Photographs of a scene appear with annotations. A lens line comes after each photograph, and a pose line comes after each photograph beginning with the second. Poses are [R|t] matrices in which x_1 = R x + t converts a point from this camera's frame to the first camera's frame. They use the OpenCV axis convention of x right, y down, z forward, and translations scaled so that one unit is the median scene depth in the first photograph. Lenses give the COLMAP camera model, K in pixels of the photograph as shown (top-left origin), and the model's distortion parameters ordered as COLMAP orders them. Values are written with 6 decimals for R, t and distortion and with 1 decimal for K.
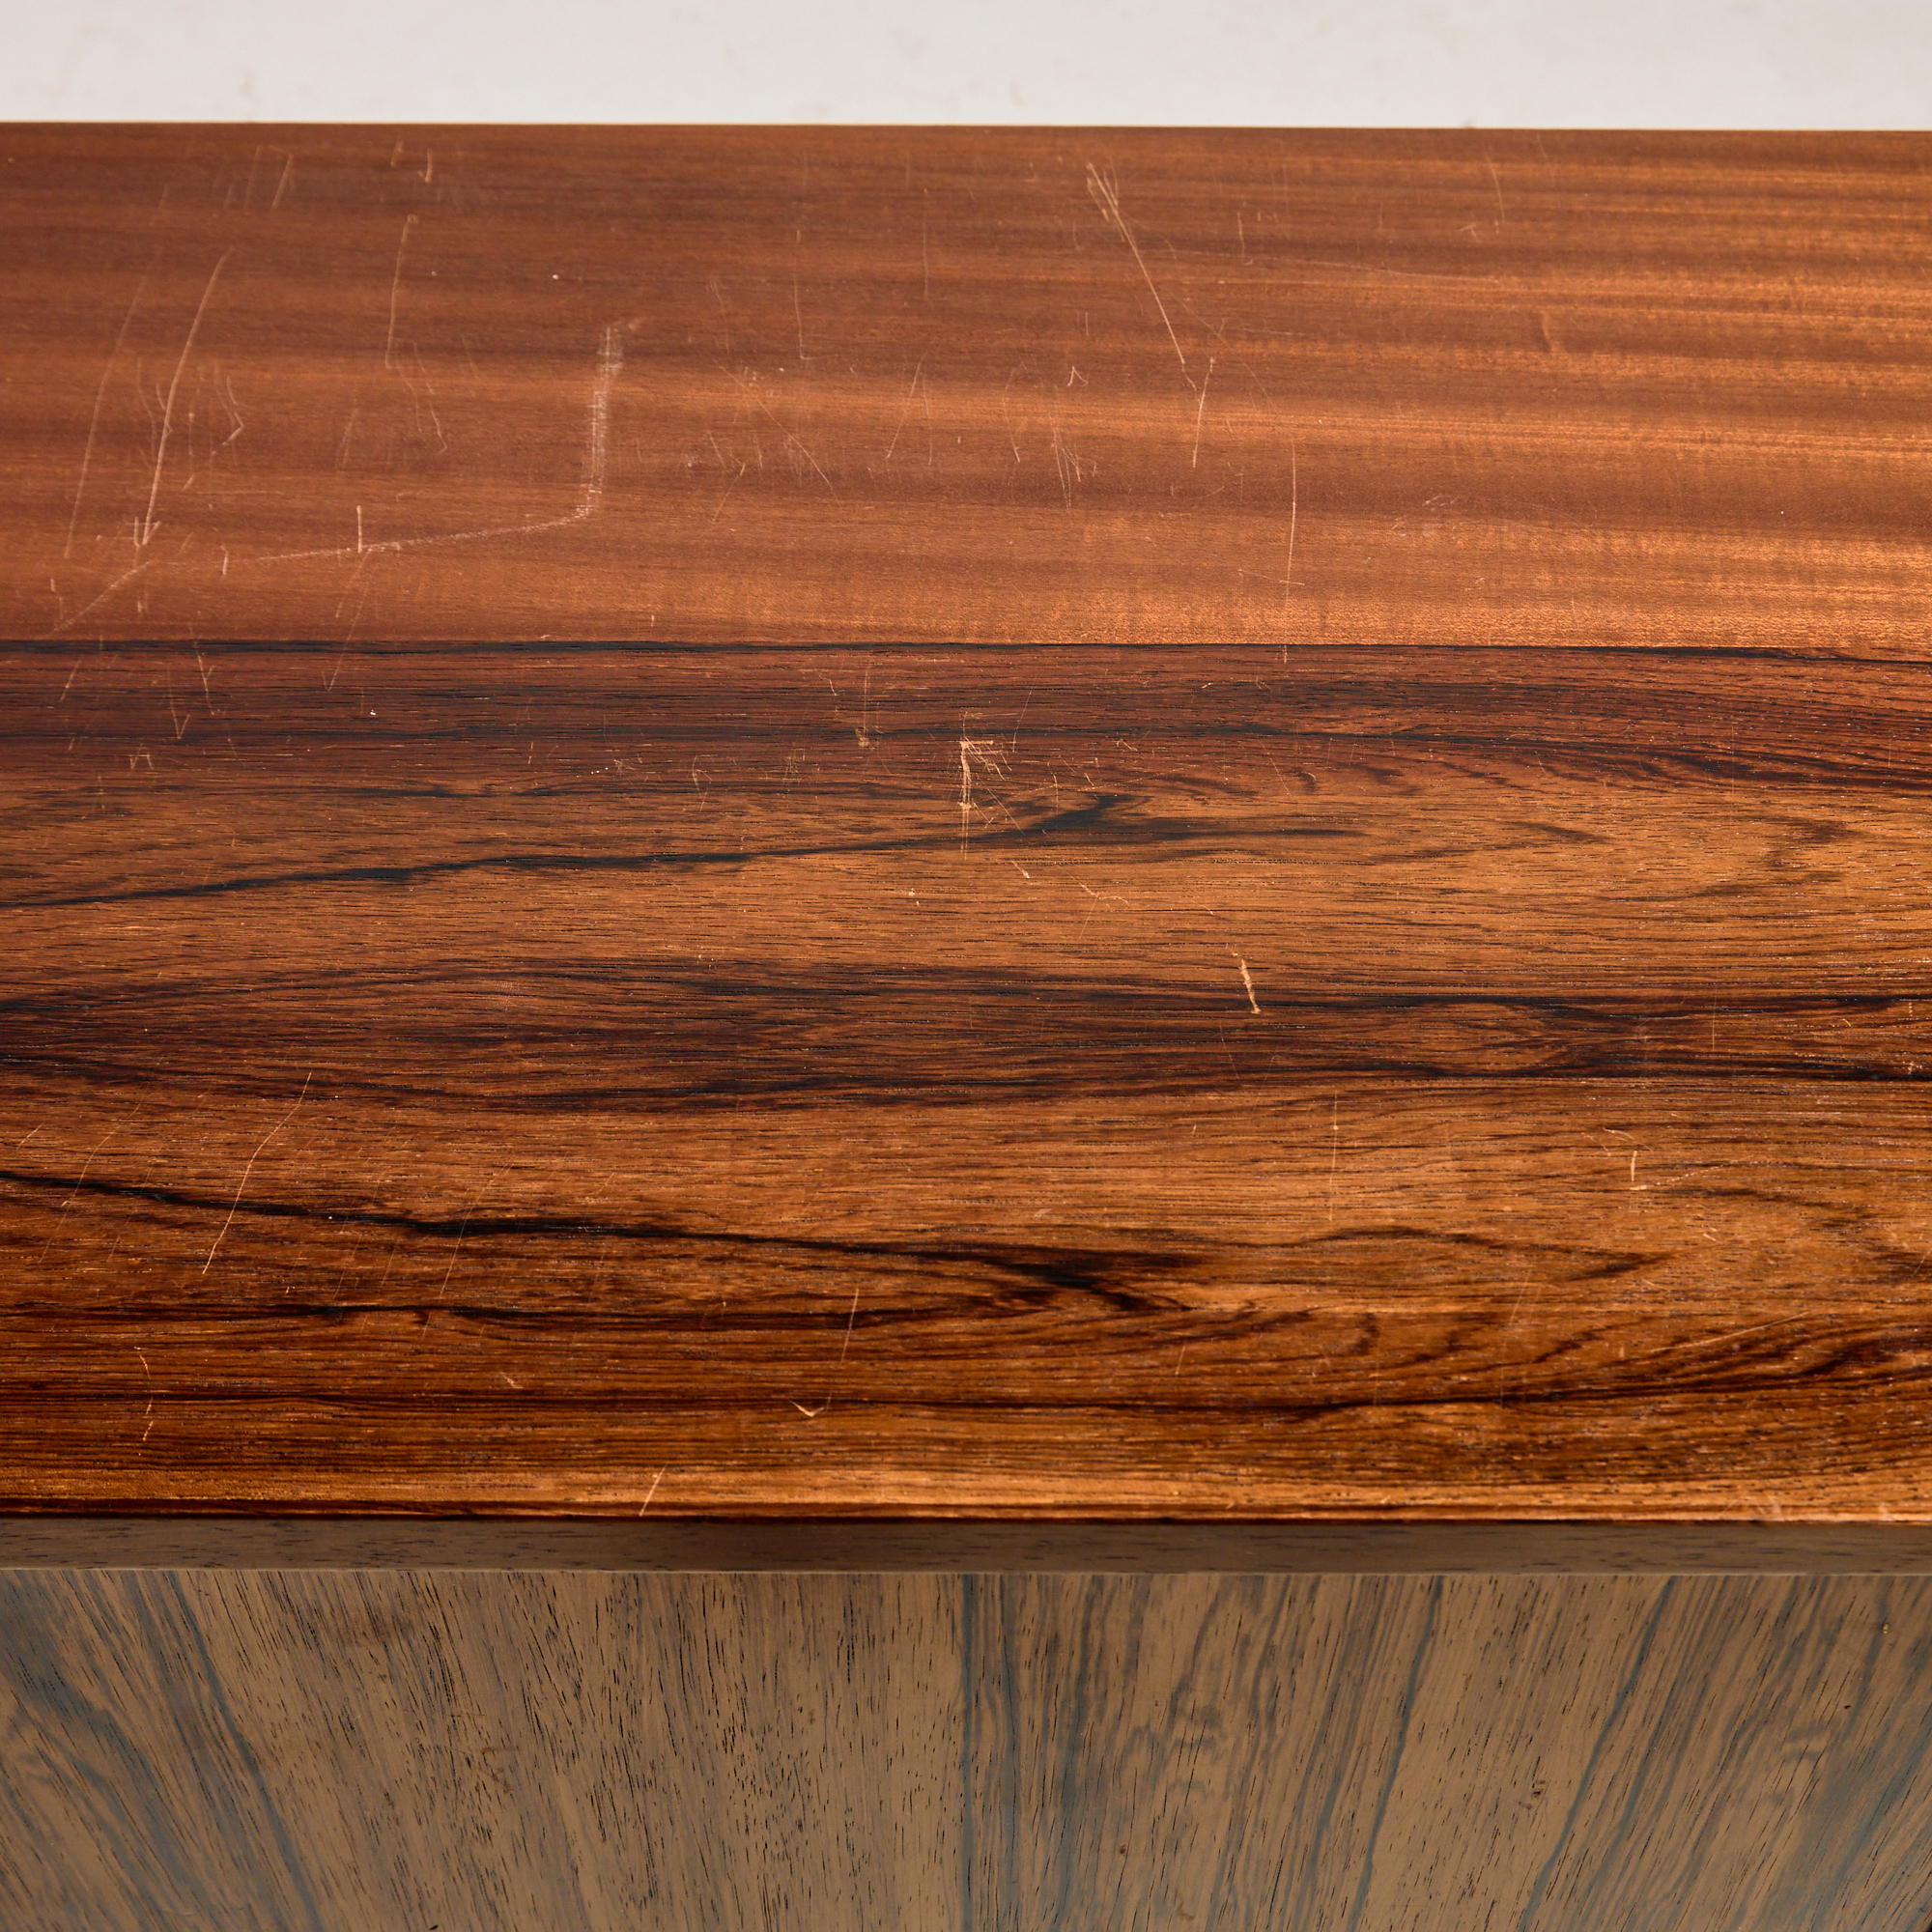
lens RADIAL K [[2926.8, 0, 966.0], [0, 2926.8, 966.0], [0, 0, 1]] dist [-0.022125, 0.071688]
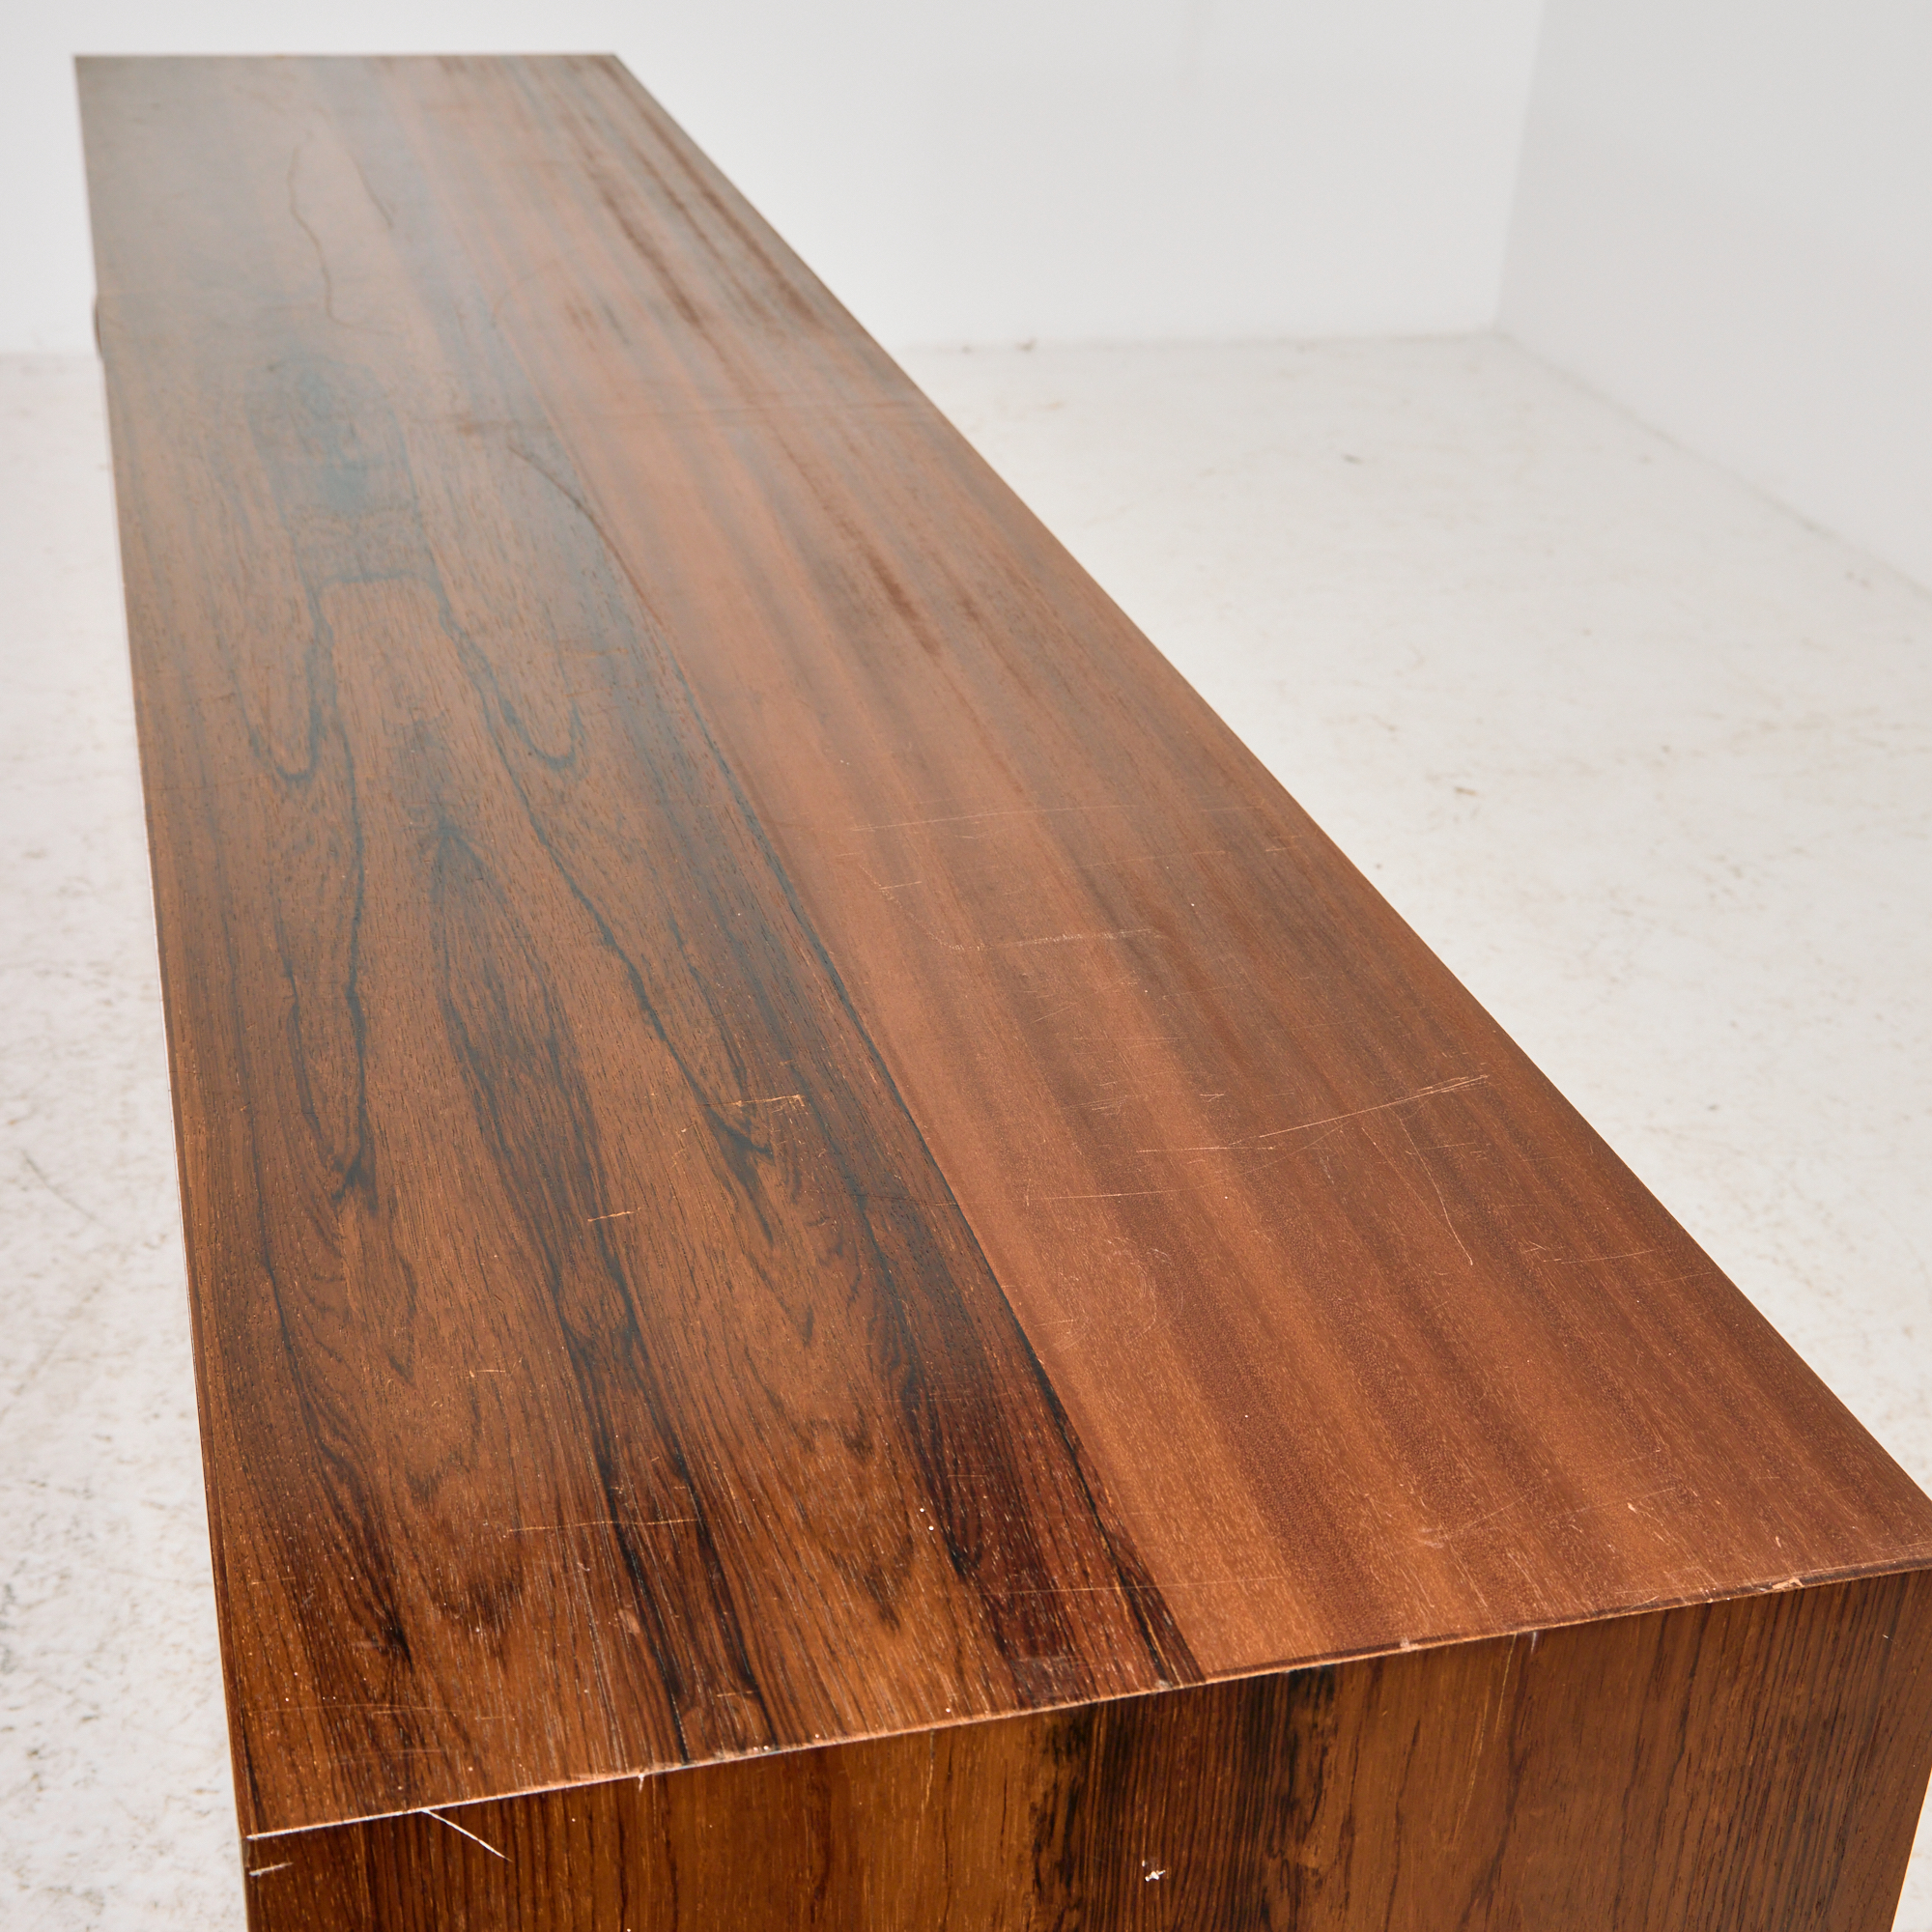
lens RADIAL K [[2926.8, 0, 966.0], [0, 2926.8, 966.0], [0, 0, 1]] dist [-0.022125, 0.071688]
pose [[0.271712, 0.448672, -0.851391, 1.346435], [-0.737902, 0.665042, 0.114976, -0.379131], [0.617797, 0.597003, 0.511776, 0.273607]]
